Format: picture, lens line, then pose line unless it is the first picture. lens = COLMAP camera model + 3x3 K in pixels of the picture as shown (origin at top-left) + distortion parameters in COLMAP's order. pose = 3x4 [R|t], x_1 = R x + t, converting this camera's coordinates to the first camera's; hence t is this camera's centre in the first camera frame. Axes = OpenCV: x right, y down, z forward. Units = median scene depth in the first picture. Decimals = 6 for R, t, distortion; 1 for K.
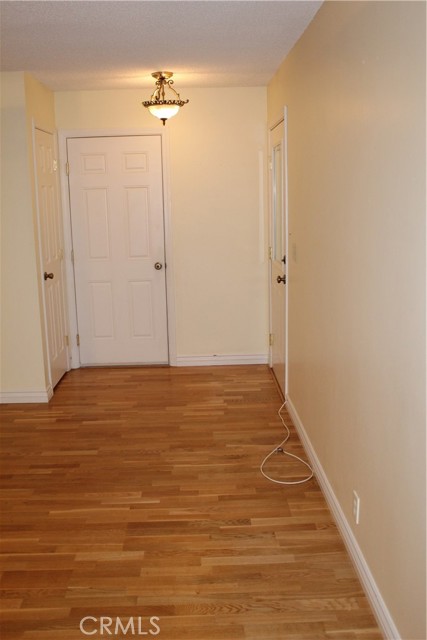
lens RADIAL K [[615.6, 0, 213.5], [0, 615.6, 320.0], [0, 0, 1]] dist [-0.147411, 0.172560]
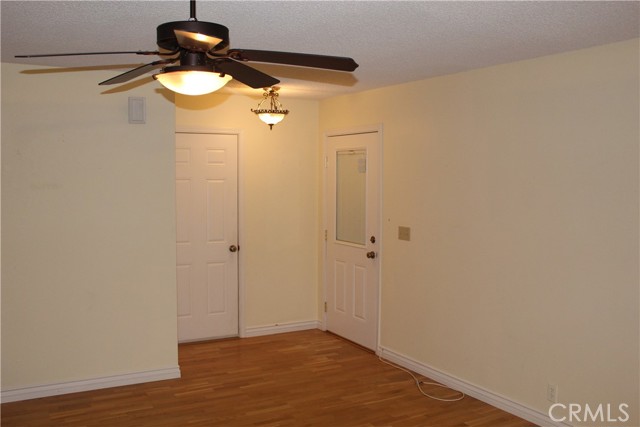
lens RADIAL K [[615.6, 0, 320.0], [0, 615.6, 213.5], [0, 0, 1]] dist [-0.147411, 0.172560]
pose [[0.884660, -0.001319, 0.466235, -0.566866], [0.068637, 0.989469, -0.127436, 0.004006], [-0.461157, 0.144739, 0.875434, -0.082227]]
